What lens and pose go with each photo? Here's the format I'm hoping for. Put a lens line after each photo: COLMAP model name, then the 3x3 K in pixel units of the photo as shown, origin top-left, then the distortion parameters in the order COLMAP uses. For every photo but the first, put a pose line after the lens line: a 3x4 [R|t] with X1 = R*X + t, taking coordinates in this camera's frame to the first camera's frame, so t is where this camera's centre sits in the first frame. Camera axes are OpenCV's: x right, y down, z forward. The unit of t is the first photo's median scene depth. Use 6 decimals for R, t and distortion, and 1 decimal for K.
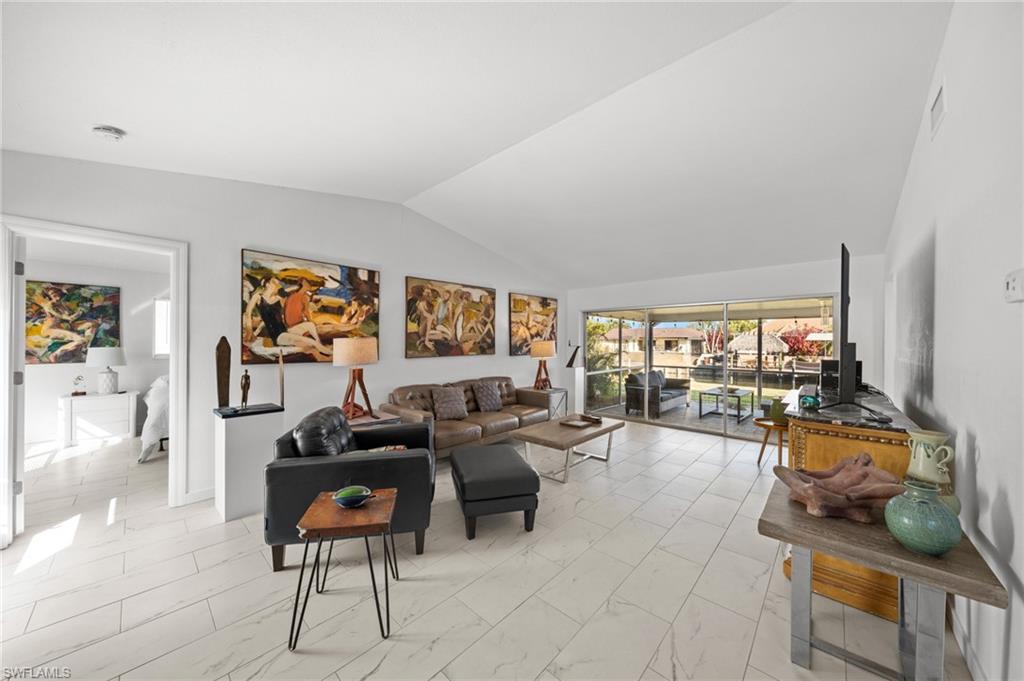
lens RADIAL K [[350.5, 0, 502.9], [0, 350.5, 343.0], [0, 0, 1]] dist [-0.004901, 0.000018]
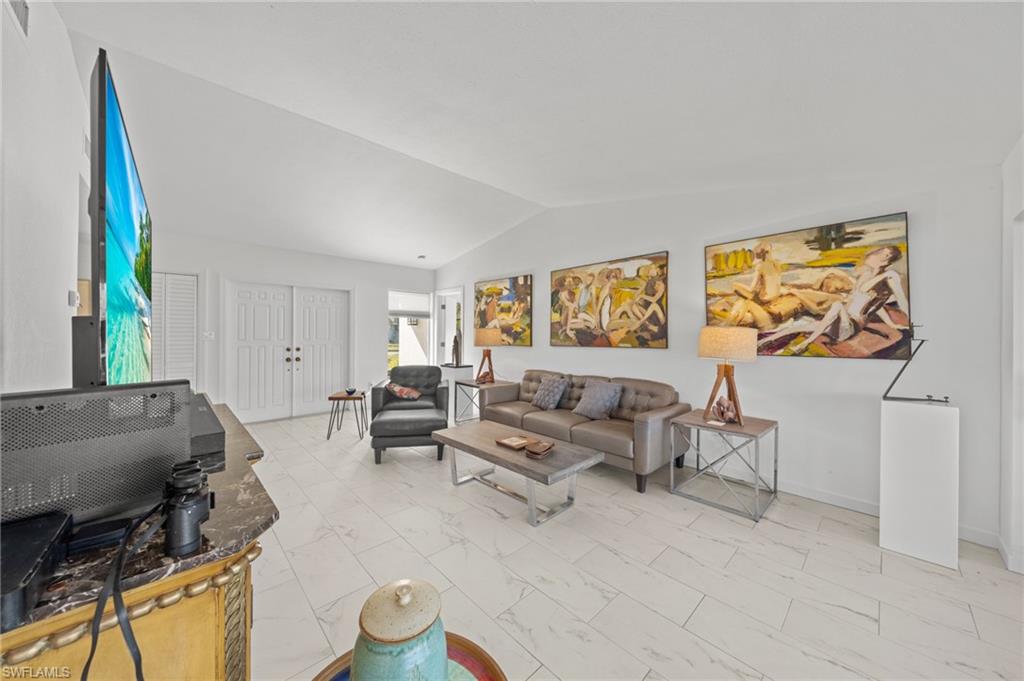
lens RADIAL K [[356.8, 0, 497.9], [0, 356.8, 336.7], [0, 0, 1]] dist [-0.008555, -0.000085]
pose [[-0.078792, 0.007228, -0.996865, 0.795837], [-0.002428, 0.999969, 0.007443, 0.006039], [0.996888, 0.003006, -0.078772, 0.857609]]
